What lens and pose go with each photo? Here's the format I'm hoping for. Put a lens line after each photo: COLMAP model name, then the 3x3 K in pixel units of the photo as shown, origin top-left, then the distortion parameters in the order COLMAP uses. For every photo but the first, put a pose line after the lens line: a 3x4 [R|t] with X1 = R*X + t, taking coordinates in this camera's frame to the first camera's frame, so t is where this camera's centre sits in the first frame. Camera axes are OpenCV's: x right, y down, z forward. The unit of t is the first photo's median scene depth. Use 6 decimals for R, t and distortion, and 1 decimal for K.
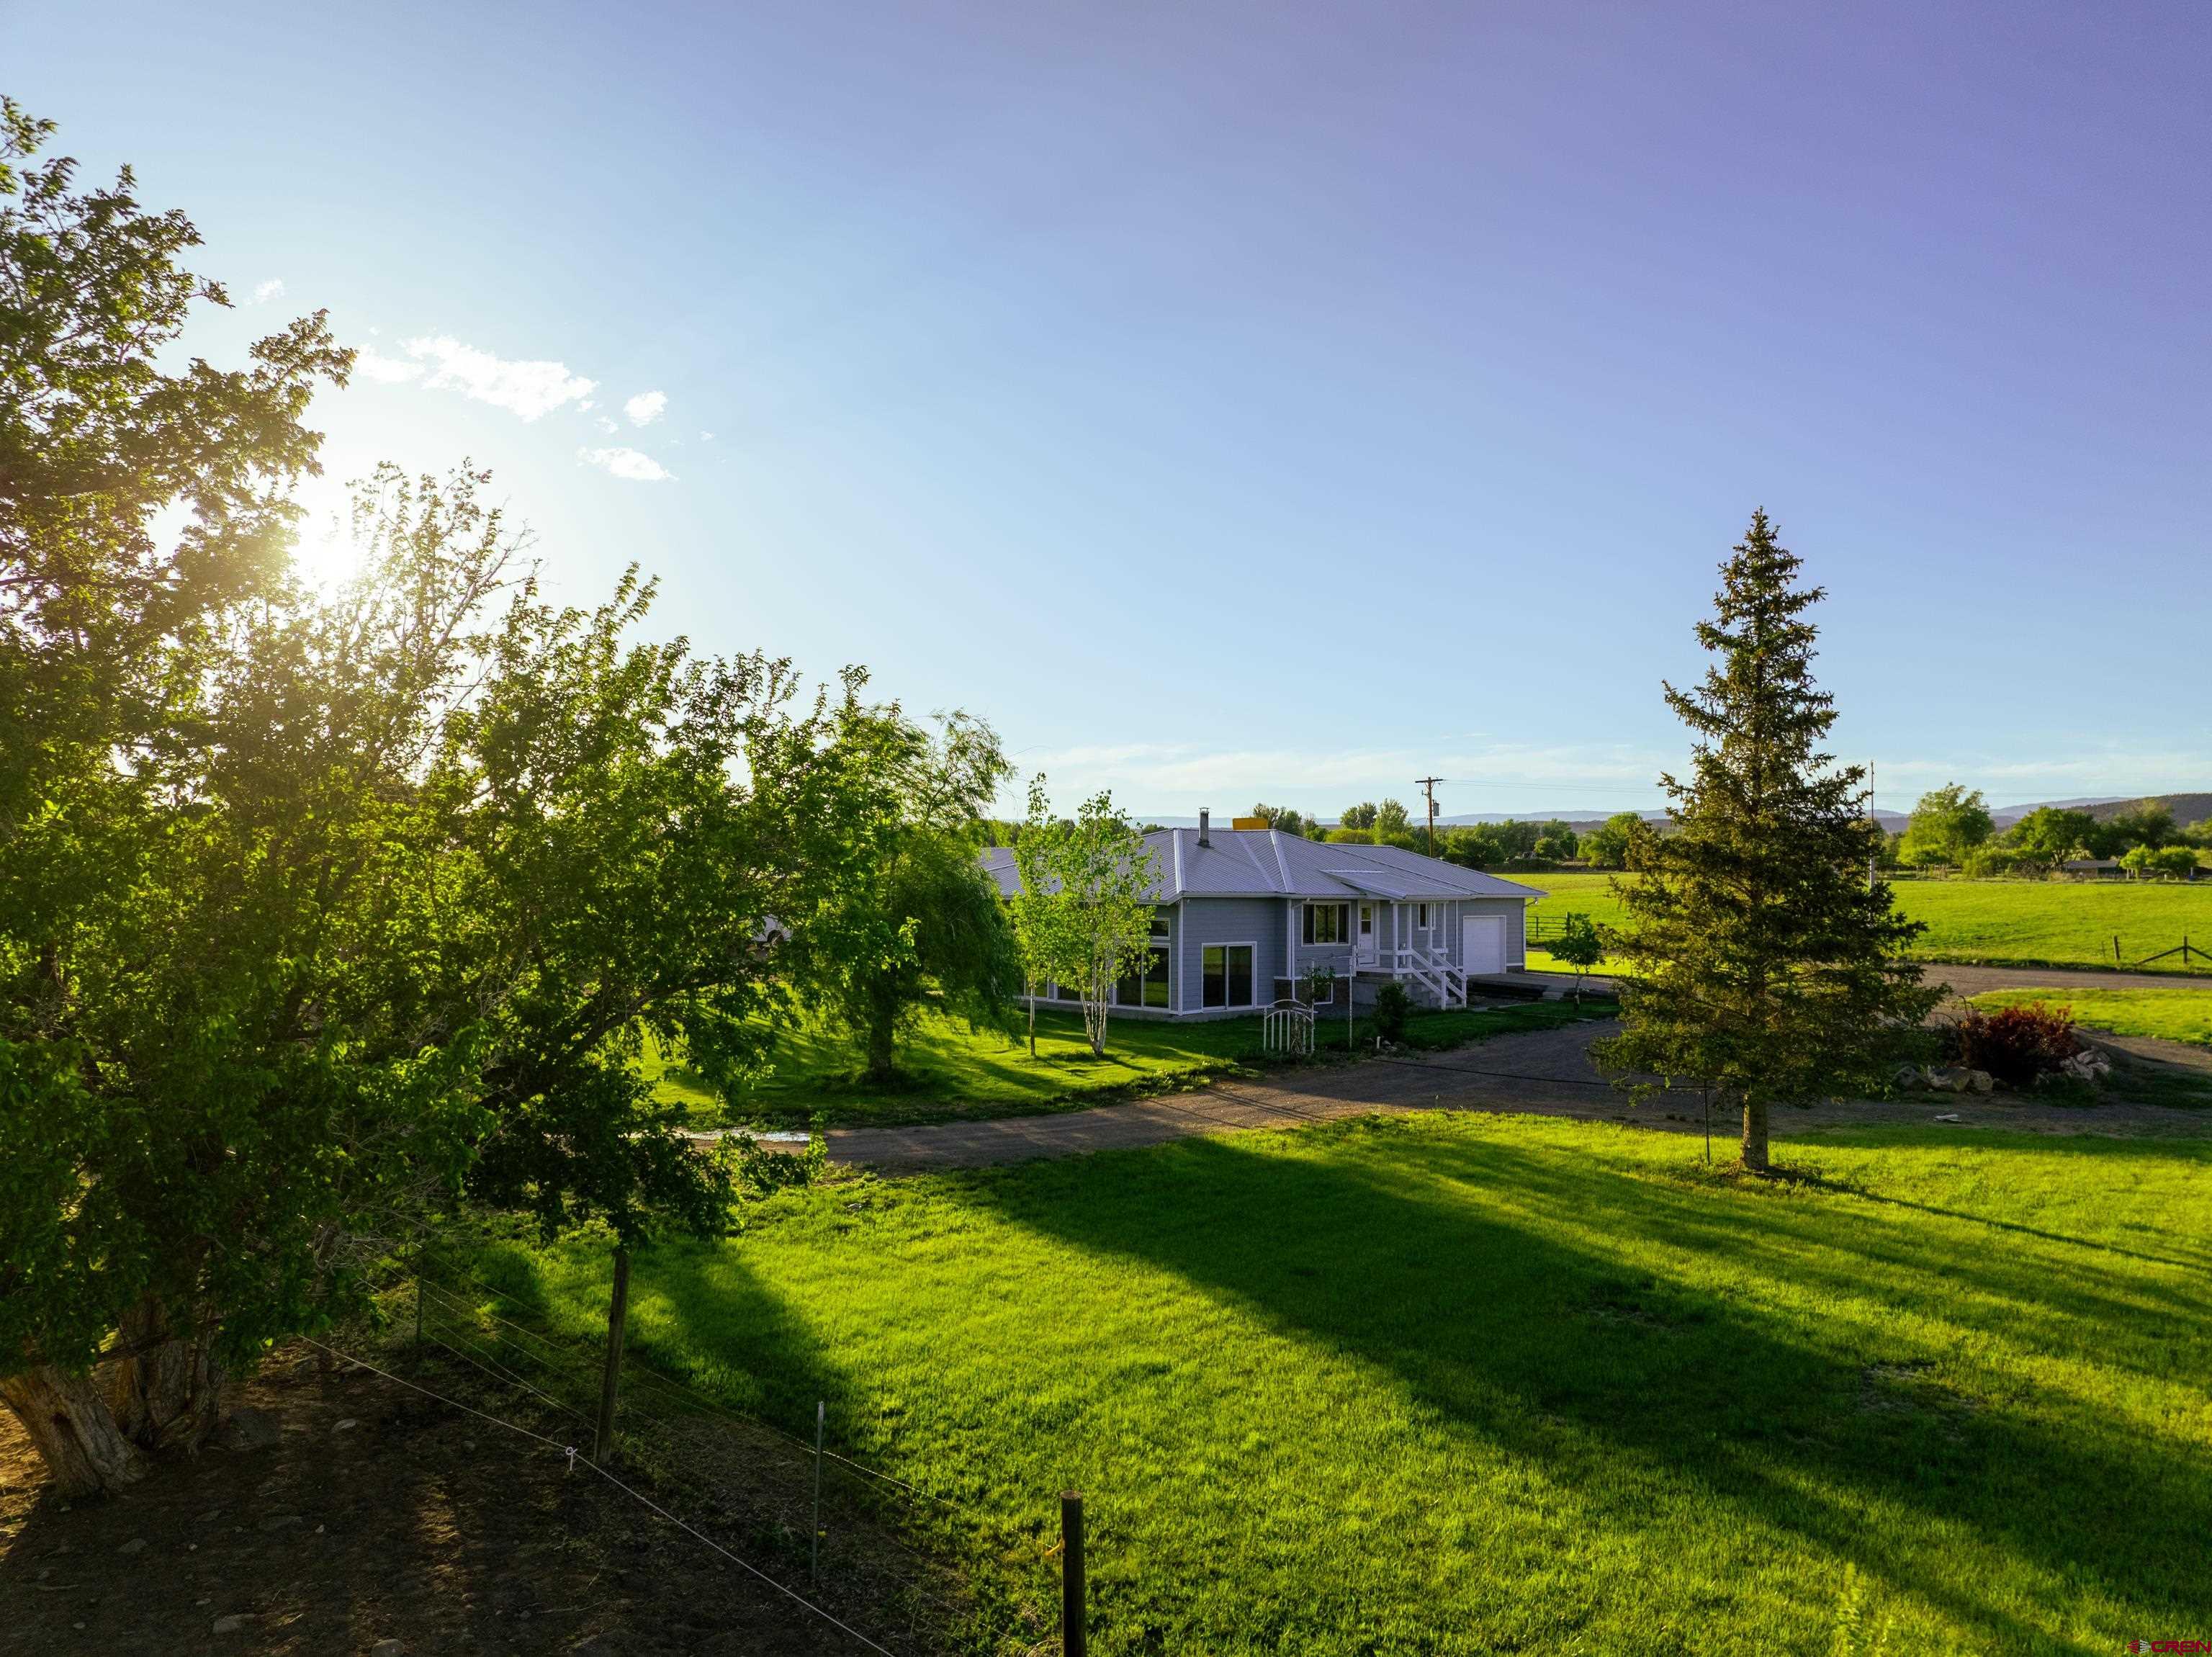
lens RADIAL K [[1517.3, 0, 1105.7], [0, 1517.3, 866.0], [0, 0, 1]] dist [-0.039838, -0.000586]
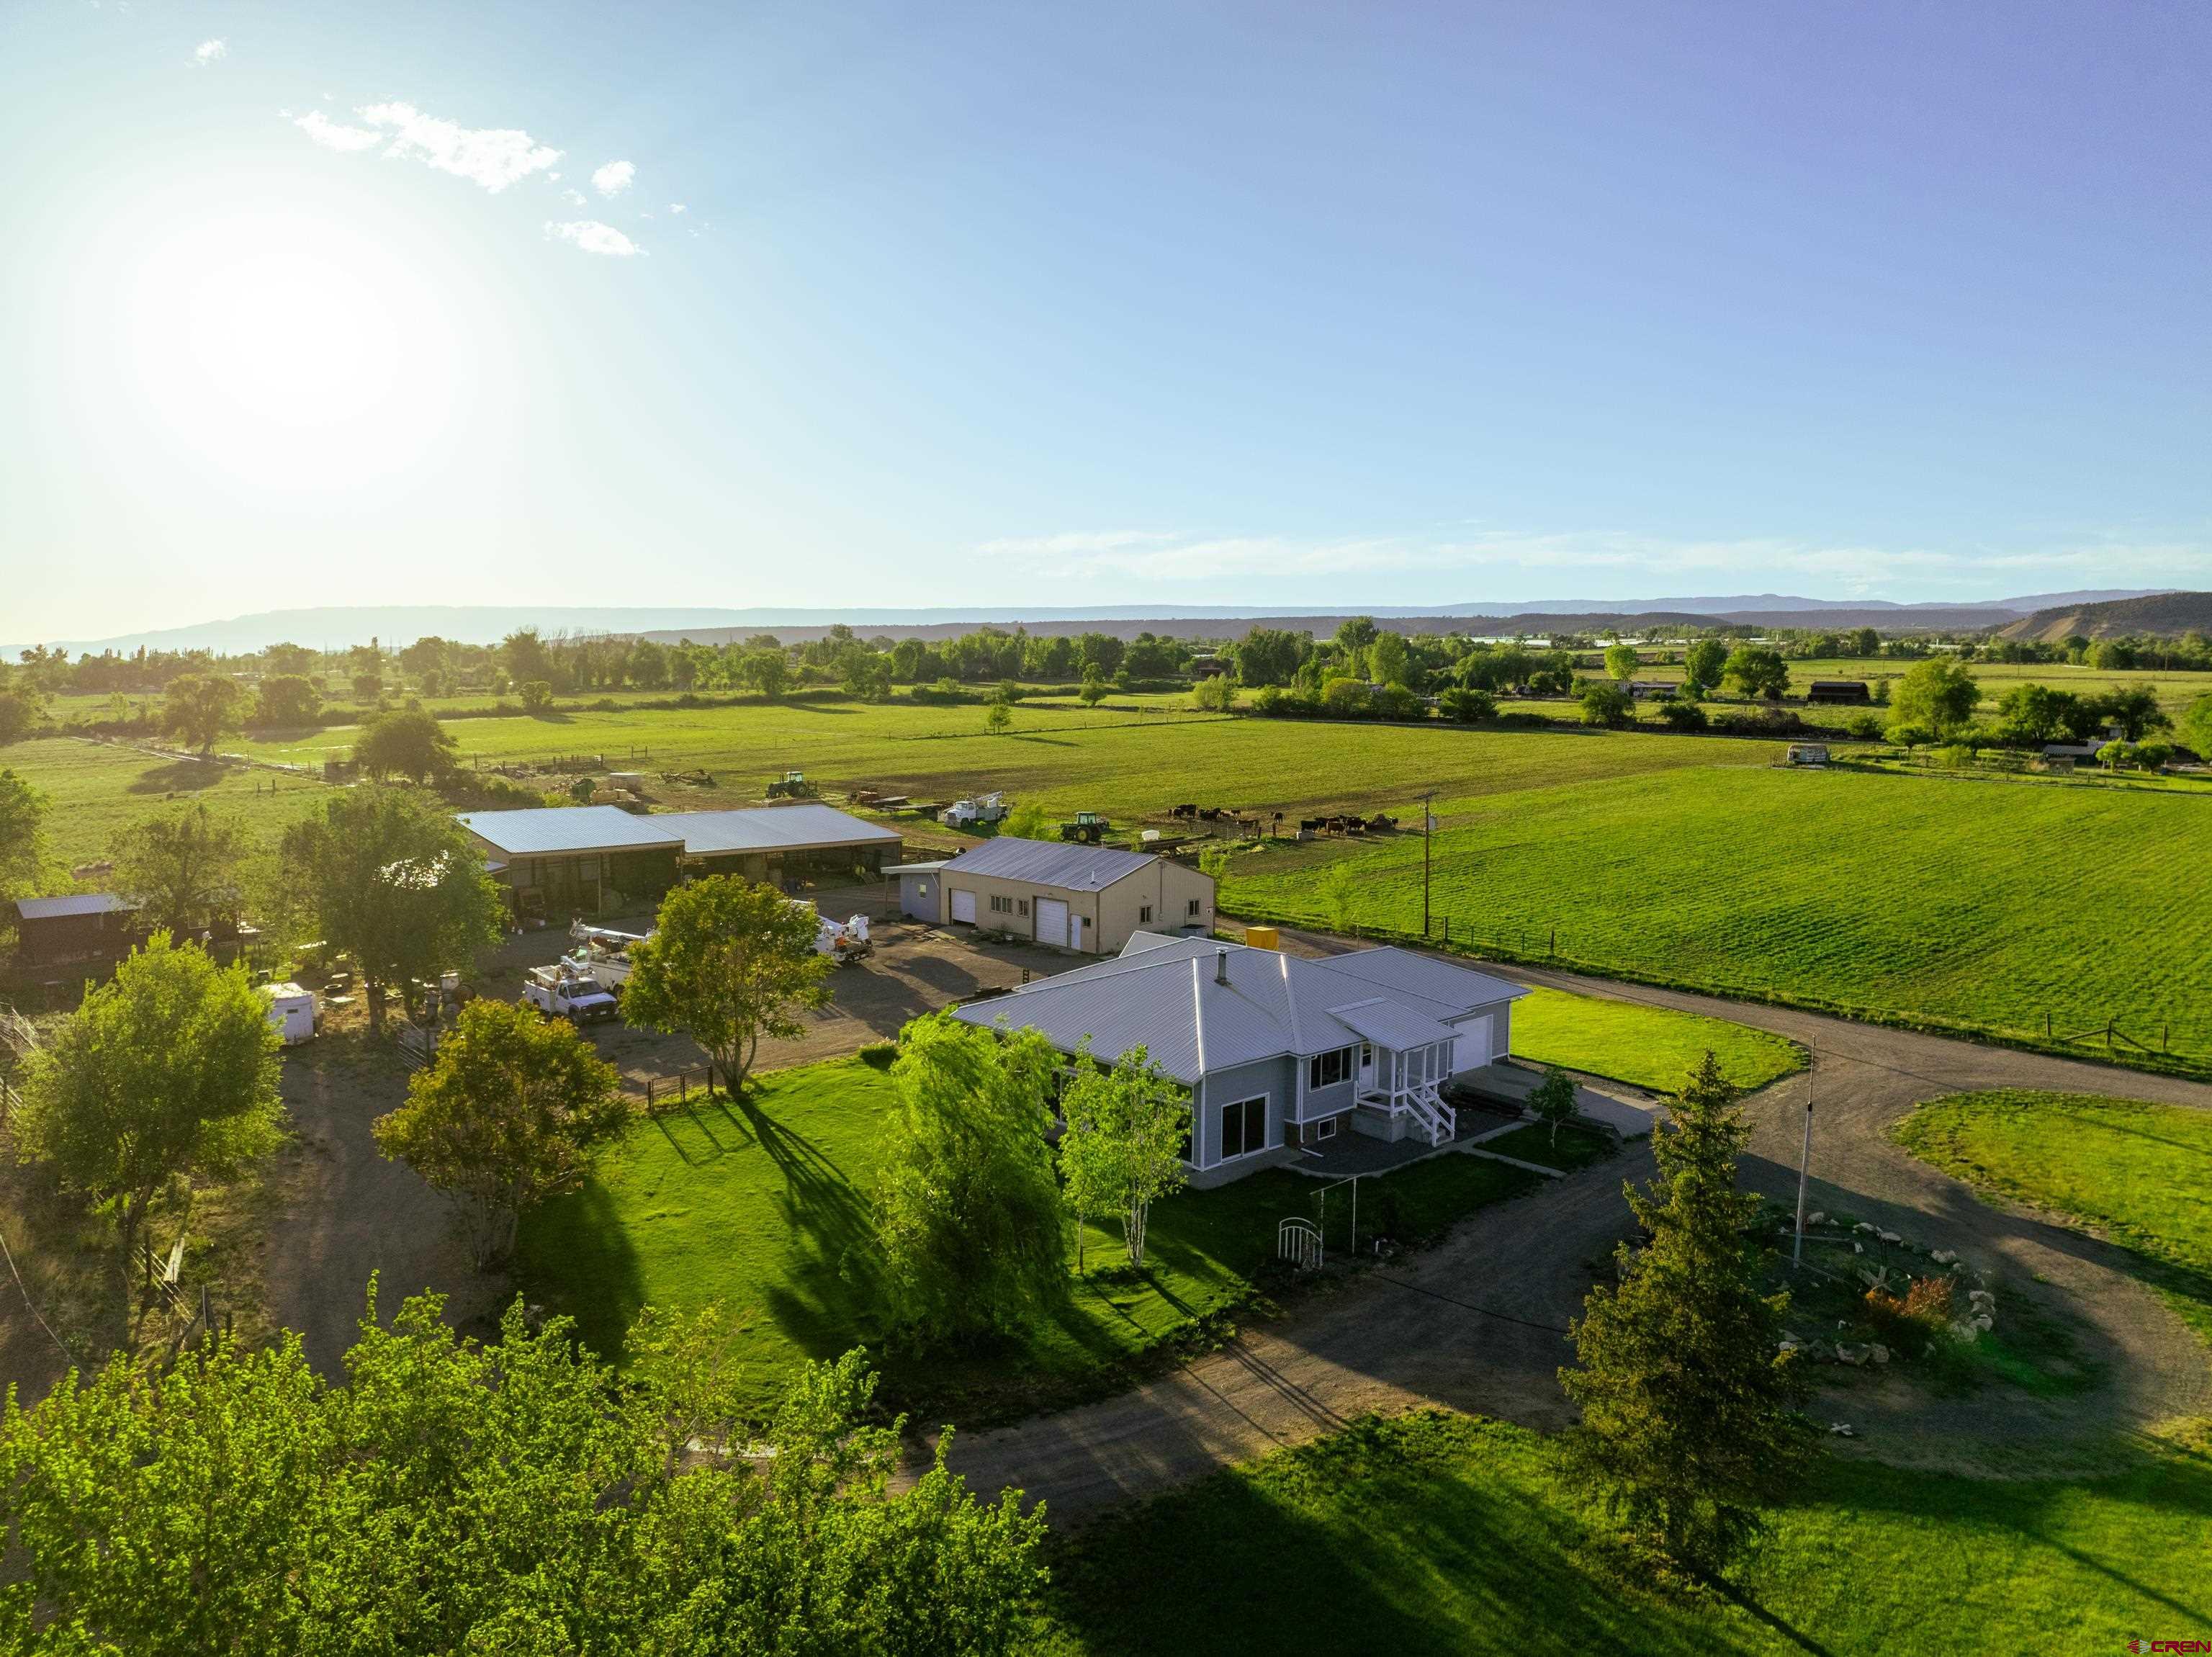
lens RADIAL K [[1517.3, 0, 1105.7], [0, 1517.3, 866.0], [0, 0, 1]] dist [-0.039838, -0.000586]
pose [[0.999980, -0.003433, 0.005360, -0.025497], [0.002614, 0.989290, 0.145938, -0.263927], [-0.005803, -0.145922, 0.989279, -0.078790]]
